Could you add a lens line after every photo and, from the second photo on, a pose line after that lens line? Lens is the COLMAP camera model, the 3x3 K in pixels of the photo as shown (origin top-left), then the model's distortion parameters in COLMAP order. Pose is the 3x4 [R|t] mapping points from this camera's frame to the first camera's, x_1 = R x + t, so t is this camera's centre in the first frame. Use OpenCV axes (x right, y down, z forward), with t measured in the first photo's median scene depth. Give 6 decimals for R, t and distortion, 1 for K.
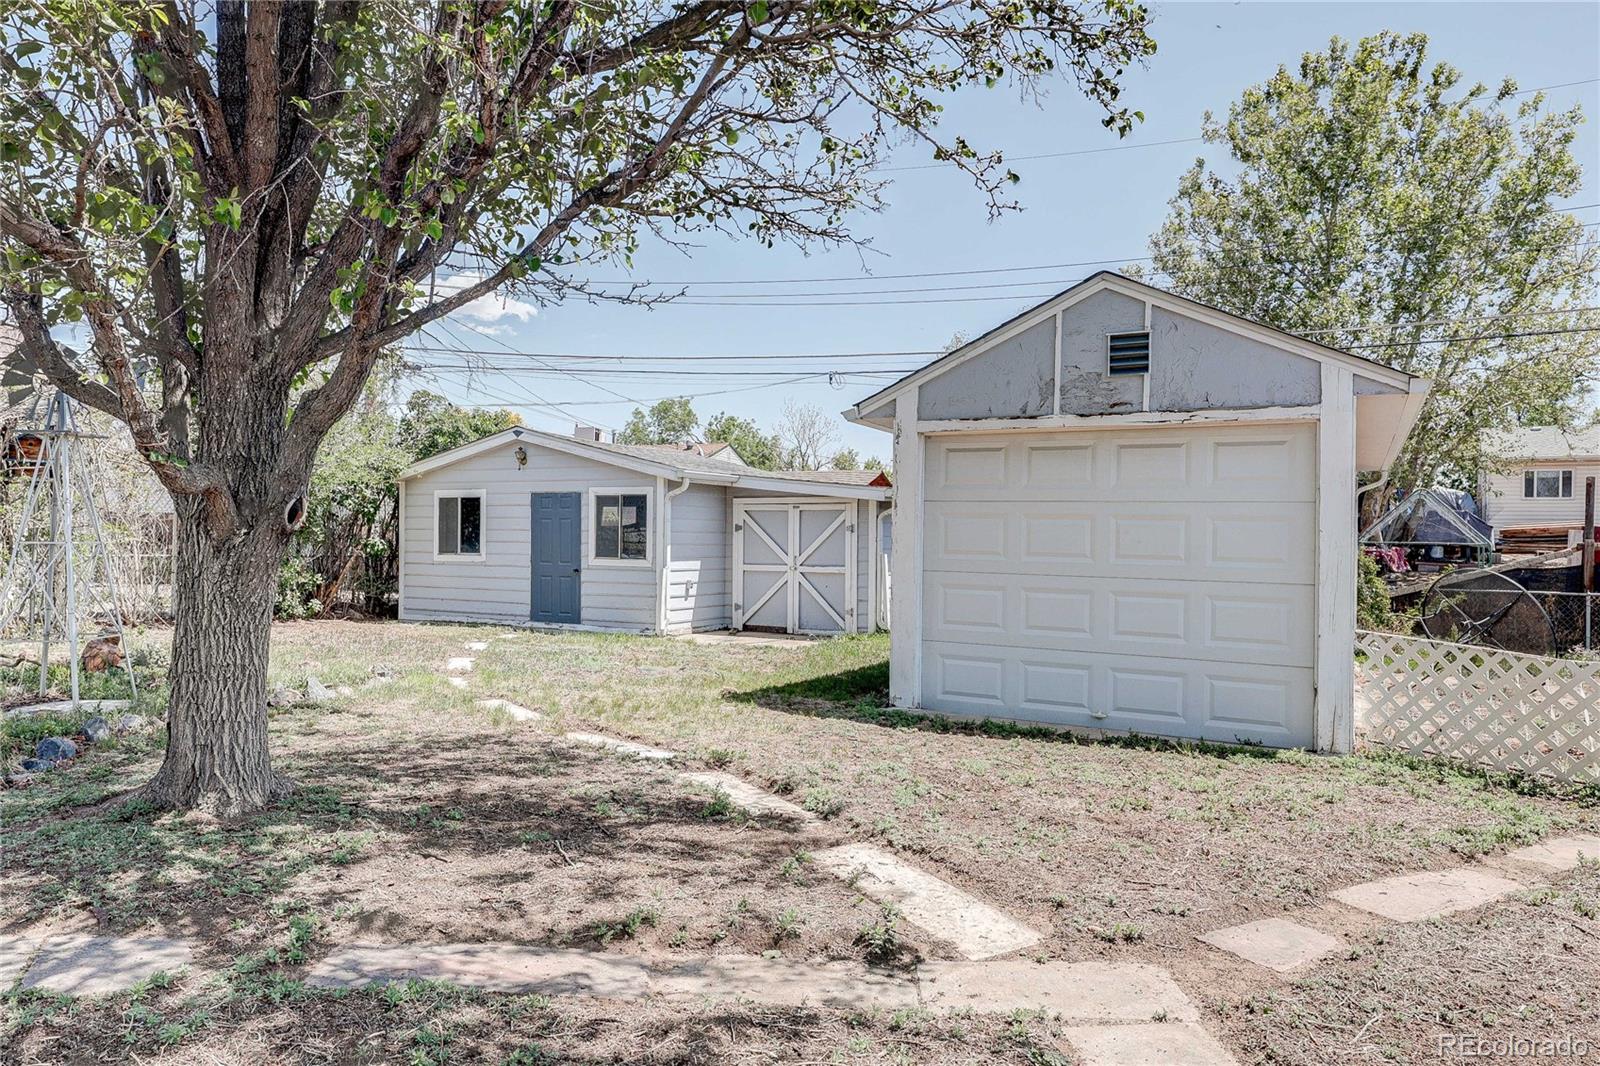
lens RADIAL K [[1065.1, 0, 805.4], [0, 1065.1, 531.2], [0, 0, 1]] dist [0.011600, -0.012788]
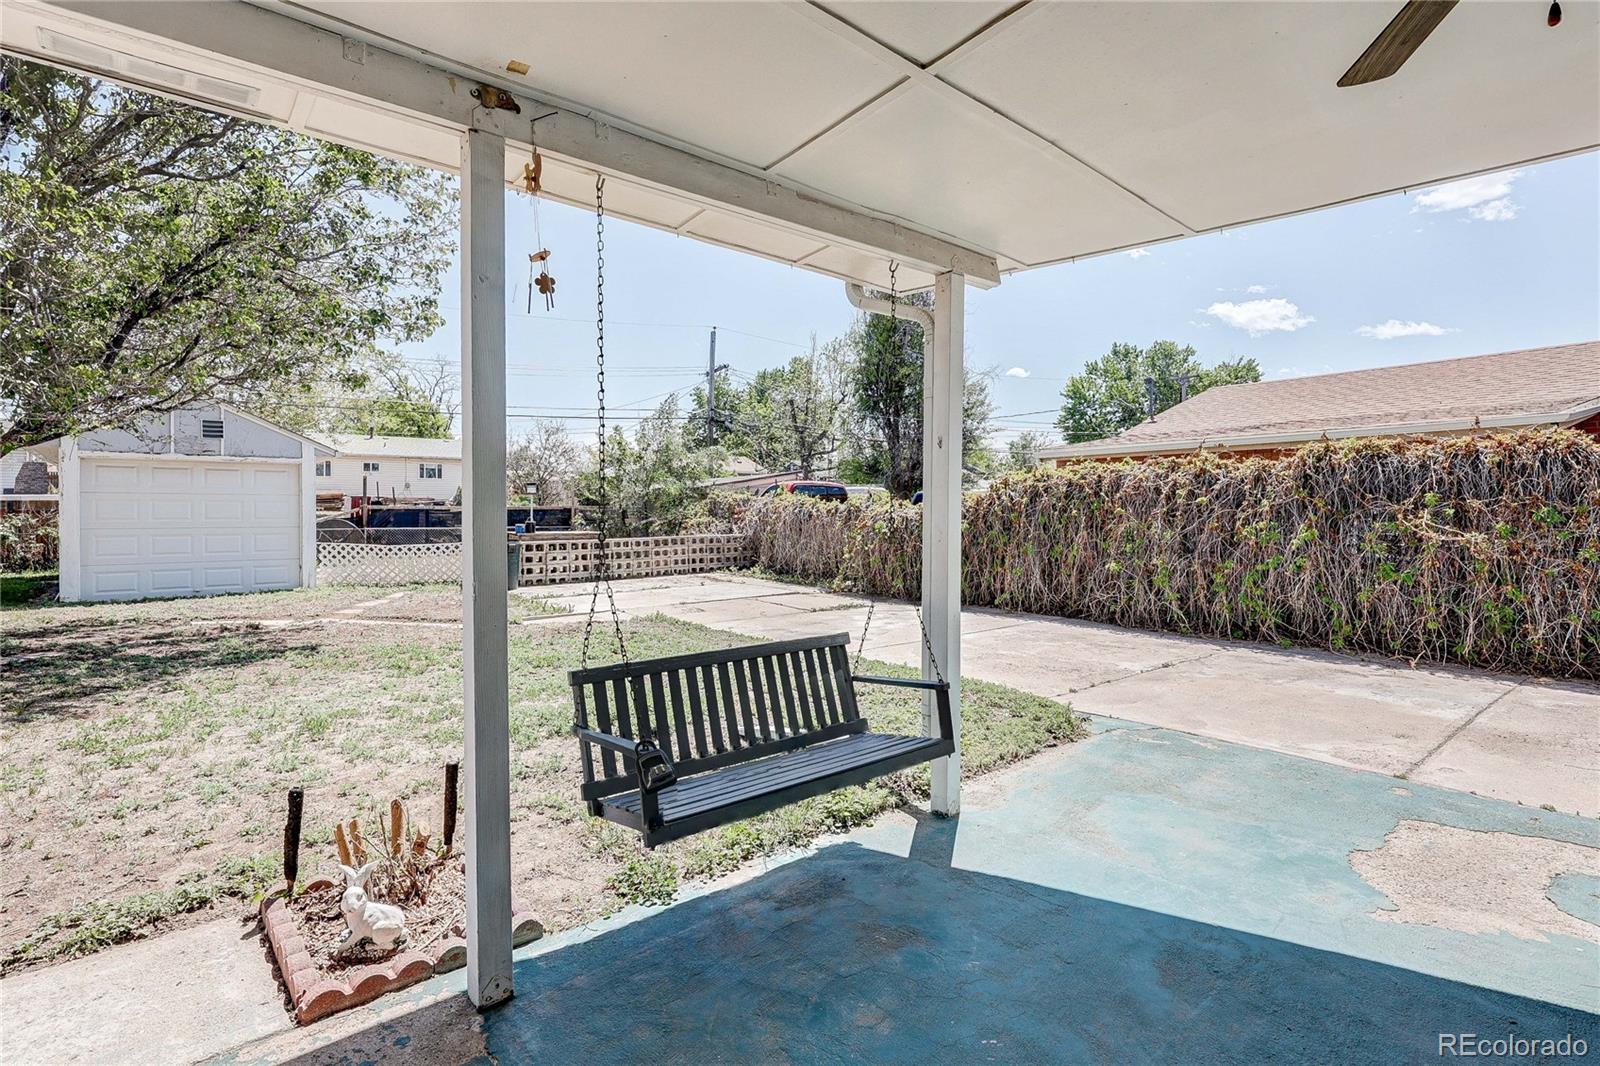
lens RADIAL K [[748.3, 0, 790.5], [0, 748.3, 508.6], [0, 0, 1]] dist [-0.005855, 0.000349]
pose [[0.356167, -0.020274, 0.934202, -0.369525], [-0.000007, 0.999765, 0.021700, -0.015565], [-0.934422, -0.007735, 0.356083, -0.355654]]
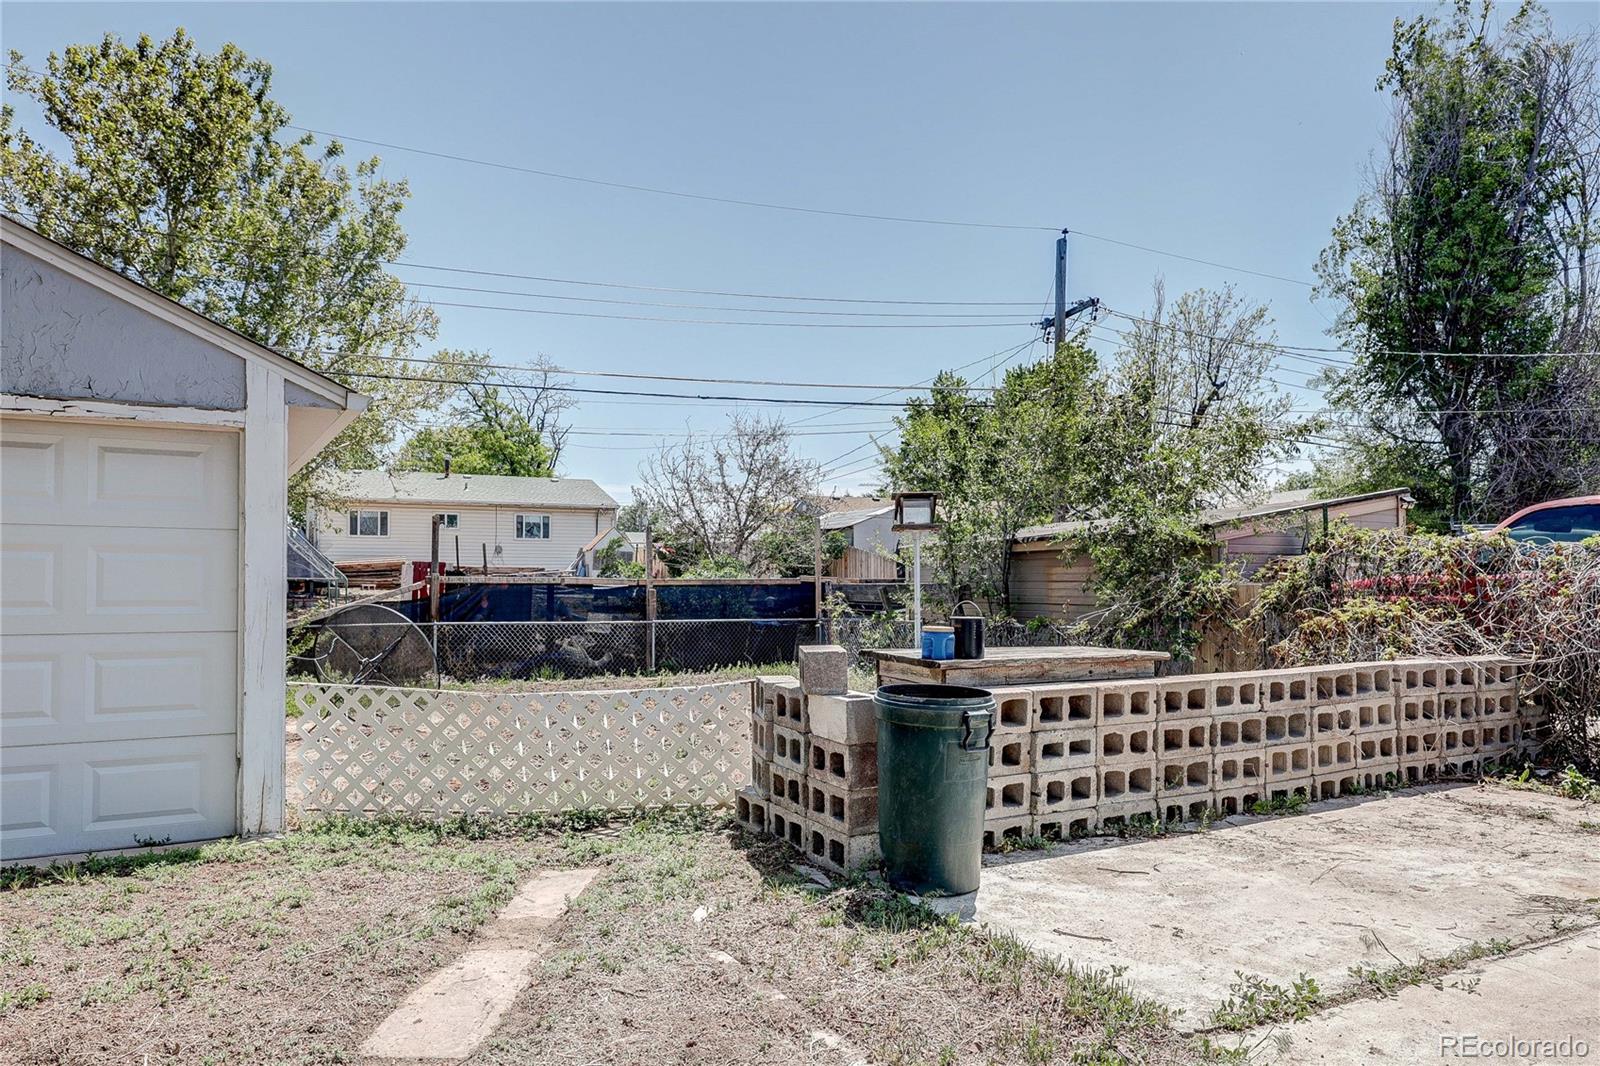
lens RADIAL K [[1065.1, 0, 798.3], [0, 1065.1, 555.2], [0, 0, 1]] dist [0.011600, -0.012788]
pose [[0.527584, 0.005302, 0.849486, 0.004748], [0.004606, 0.999948, -0.009101, 0.000756], [-0.849490, 0.008715, 0.527533, 0.095416]]
